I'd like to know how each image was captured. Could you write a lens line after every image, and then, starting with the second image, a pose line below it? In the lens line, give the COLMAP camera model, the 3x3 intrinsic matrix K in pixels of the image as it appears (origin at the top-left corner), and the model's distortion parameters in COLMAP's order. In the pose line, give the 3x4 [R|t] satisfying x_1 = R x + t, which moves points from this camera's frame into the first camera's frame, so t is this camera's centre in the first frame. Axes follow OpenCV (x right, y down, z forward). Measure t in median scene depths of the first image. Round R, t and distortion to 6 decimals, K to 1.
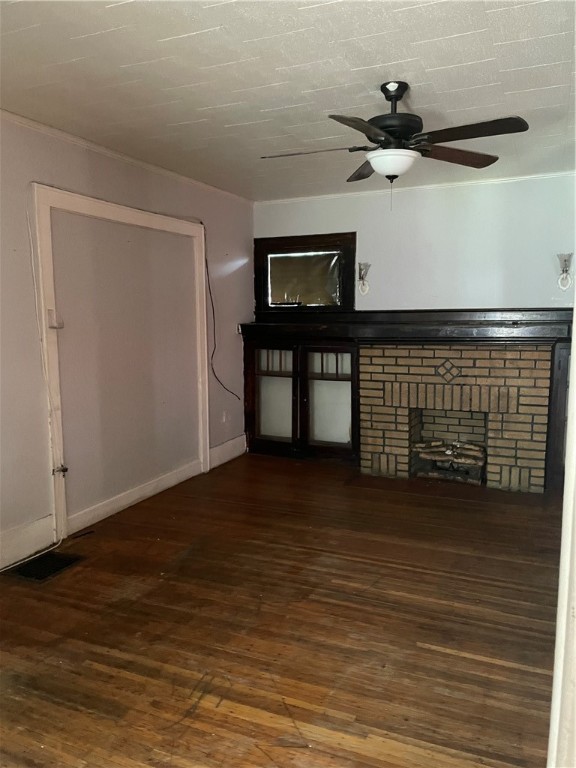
lens RADIAL K [[590.8, 0, 287.8], [0, 590.8, 388.1], [0, 0, 1]] dist [0.090947, -0.124643]
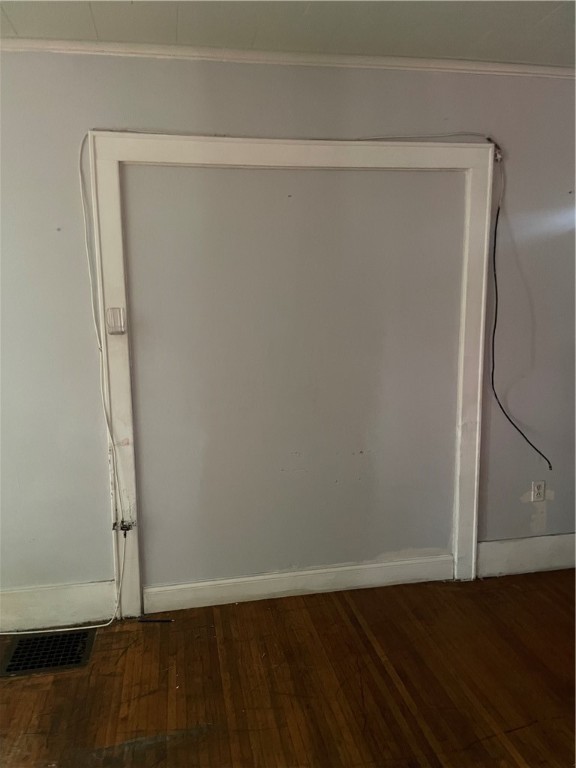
lens RADIAL K [[590.8, 0, 287.8], [0, 590.8, 388.1], [0, 0, 1]] dist [0.090947, -0.124643]
pose [[0.566569, 0.119697, -0.815274, 0.291681], [-0.090699, 0.992440, 0.082677, -0.103091], [0.819007, 0.027102, 0.573143, 0.692699]]
